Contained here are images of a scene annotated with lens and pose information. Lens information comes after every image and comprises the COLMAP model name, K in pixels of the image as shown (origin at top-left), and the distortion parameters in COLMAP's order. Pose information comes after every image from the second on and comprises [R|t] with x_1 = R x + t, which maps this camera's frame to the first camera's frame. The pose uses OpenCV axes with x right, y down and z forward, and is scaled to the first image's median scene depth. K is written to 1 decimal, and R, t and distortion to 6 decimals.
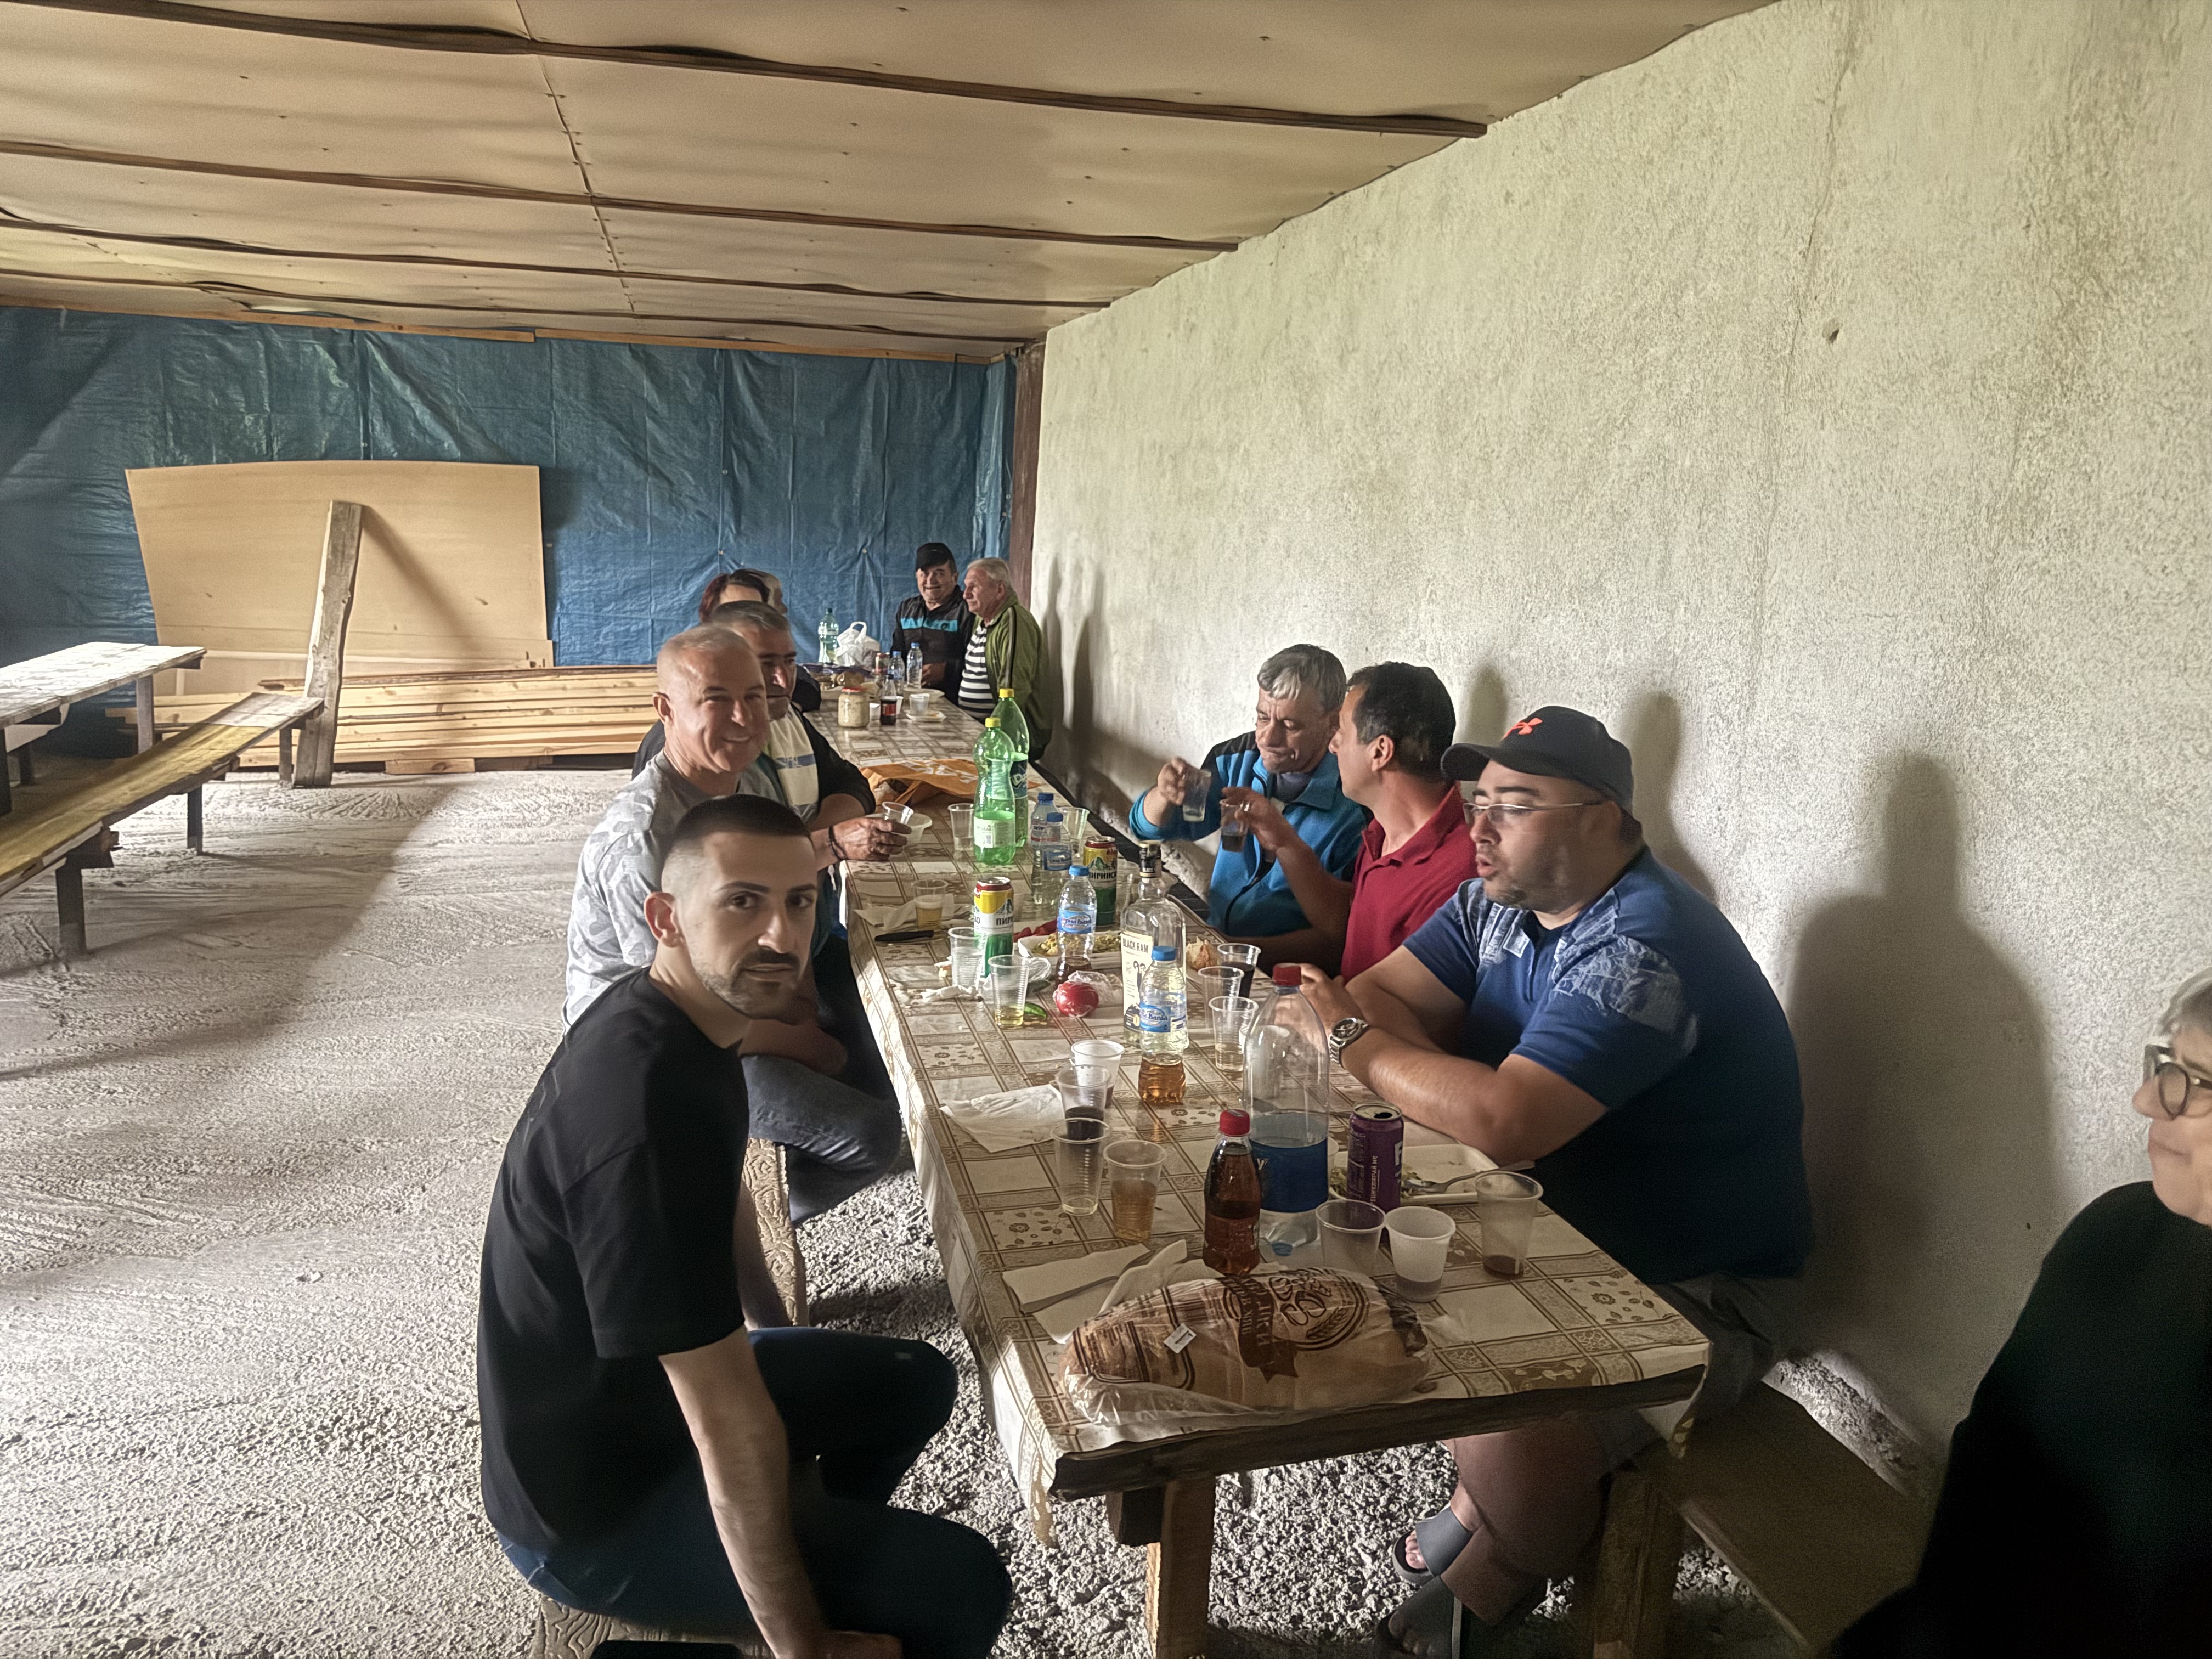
lens RADIAL K [[1562.3, 0, 1121.0], [0, 1562.3, 824.8], [0, 0, 1]] dist [0.016535, -0.031363]
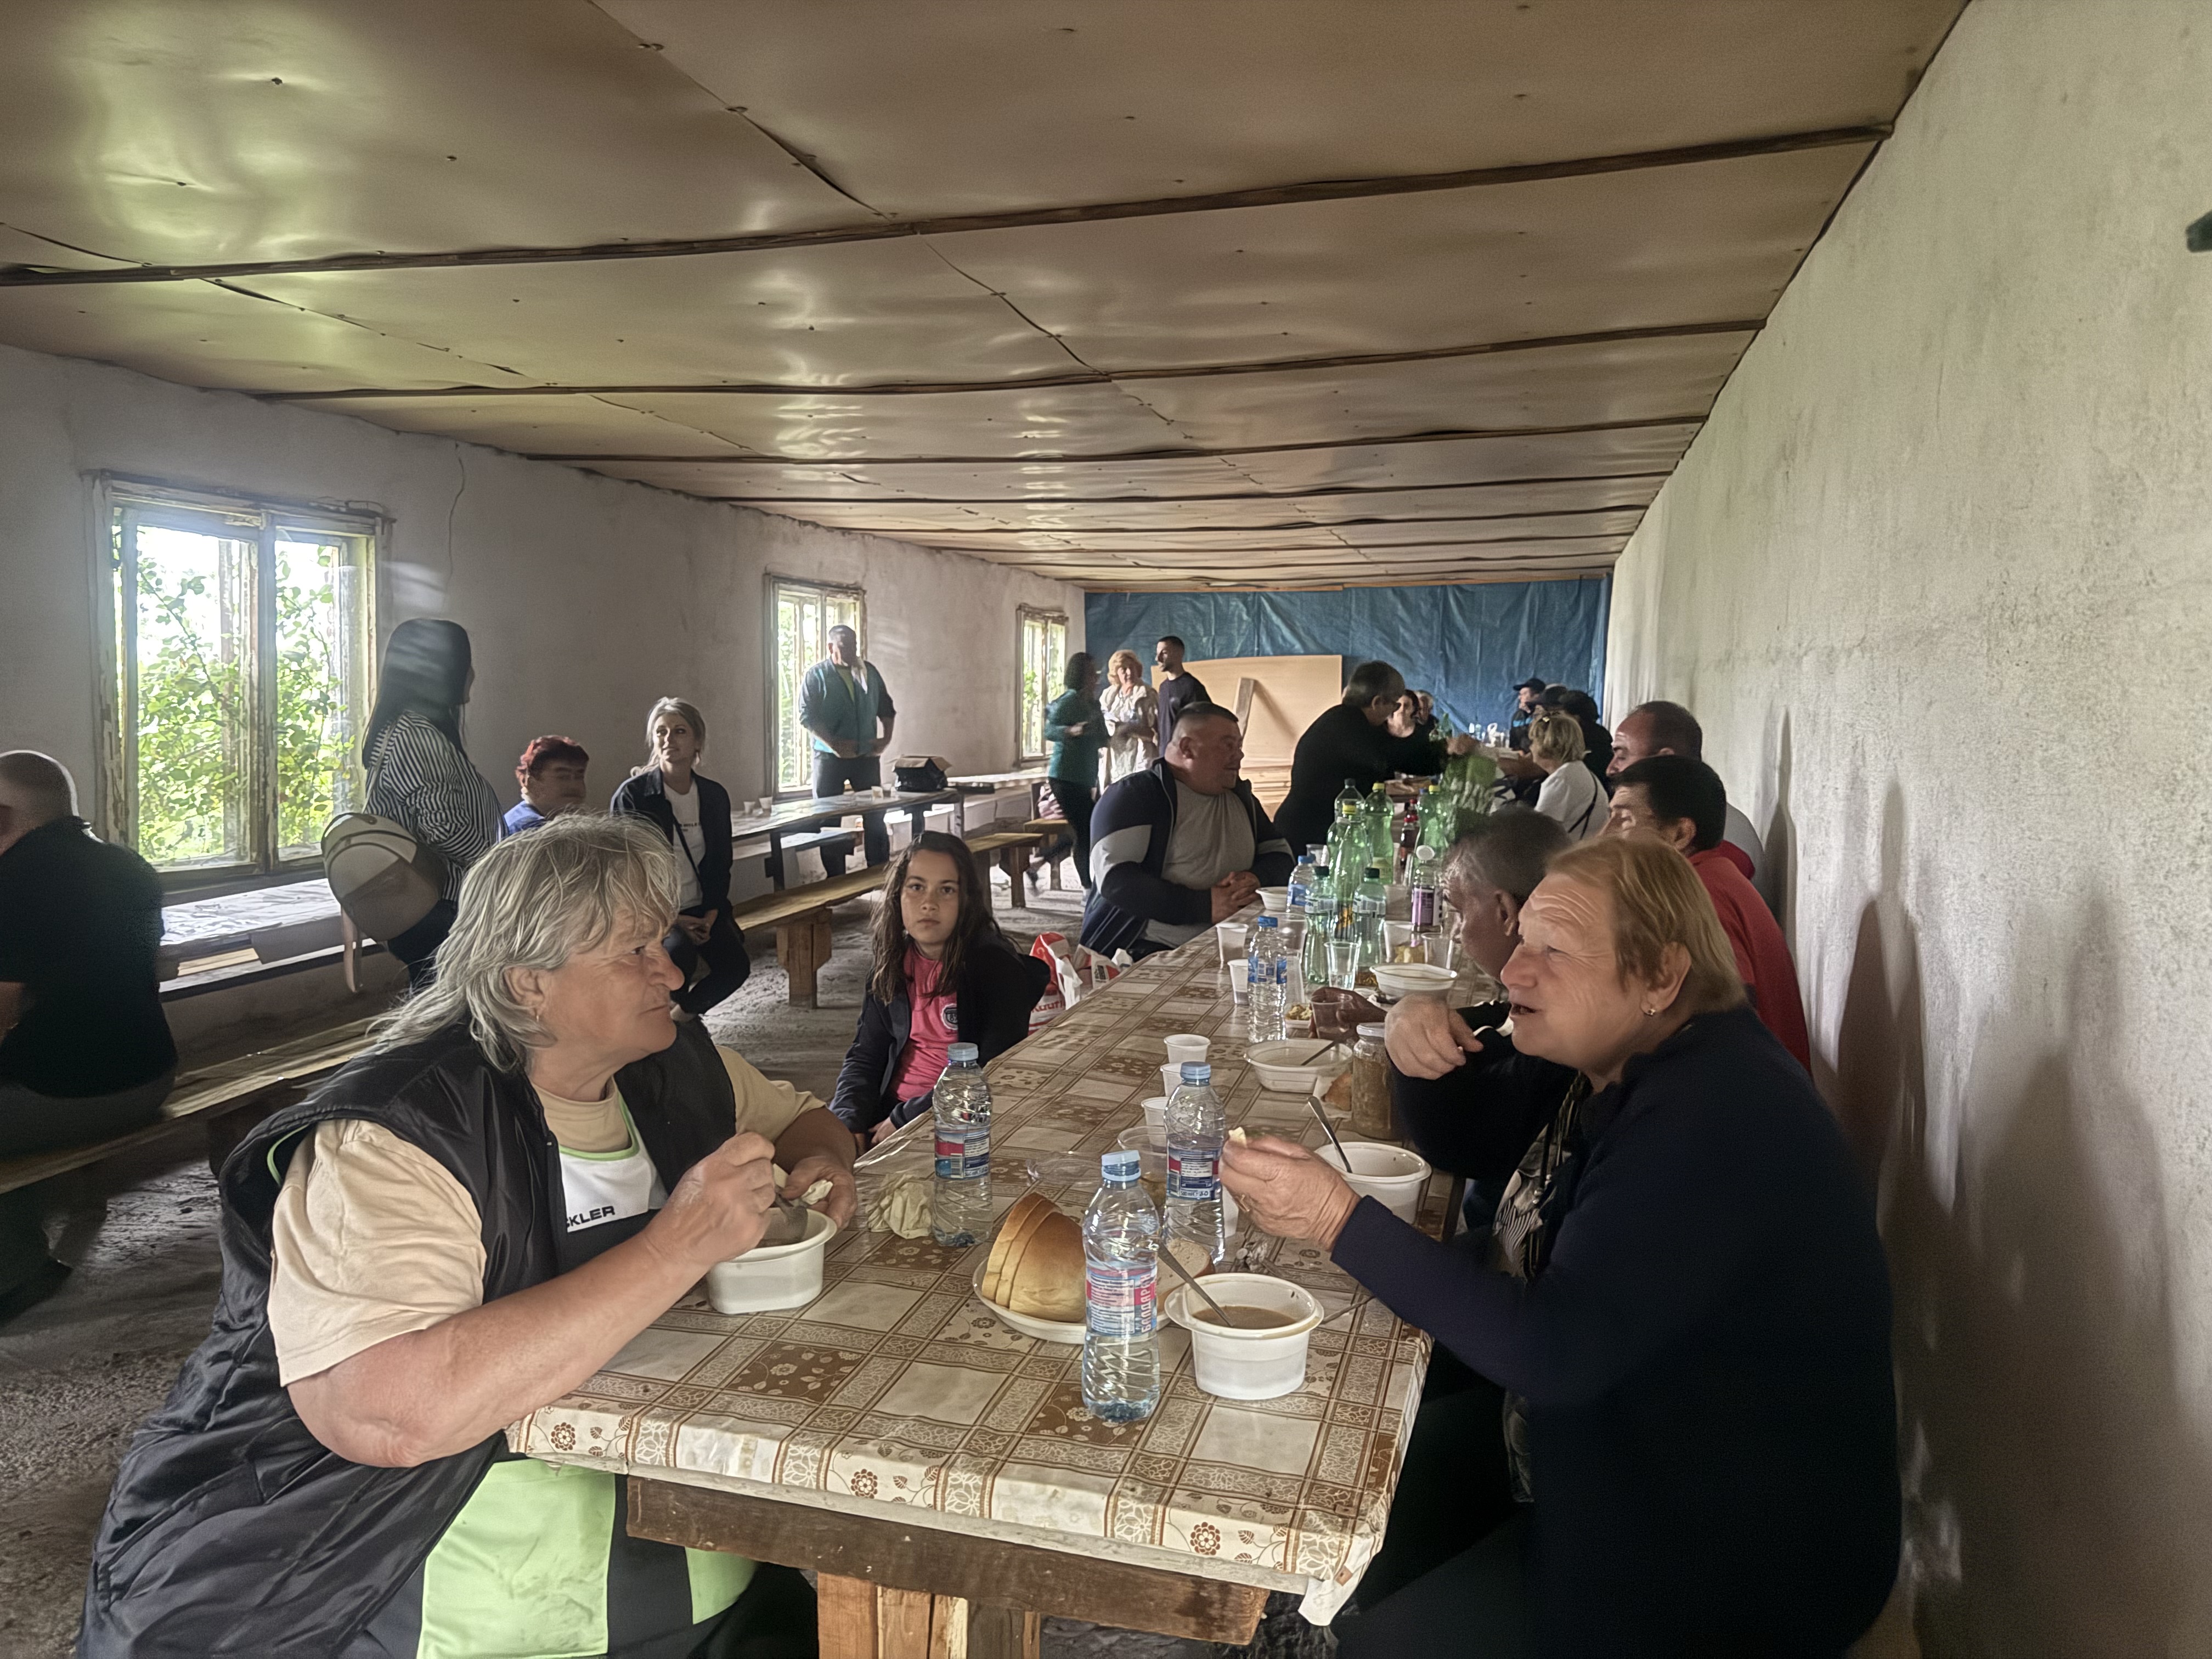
lens RADIAL K [[1562.3, 0, 1098.7], [0, 1562.3, 846.0], [0, 0, 1]] dist [0.016535, -0.031363]
pose [[0.854949, 0.007794, -0.518654, 1.104304], [-0.055923, 0.995444, -0.077224, 0.498087], [0.515689, 0.095028, 0.851490, -2.264901]]
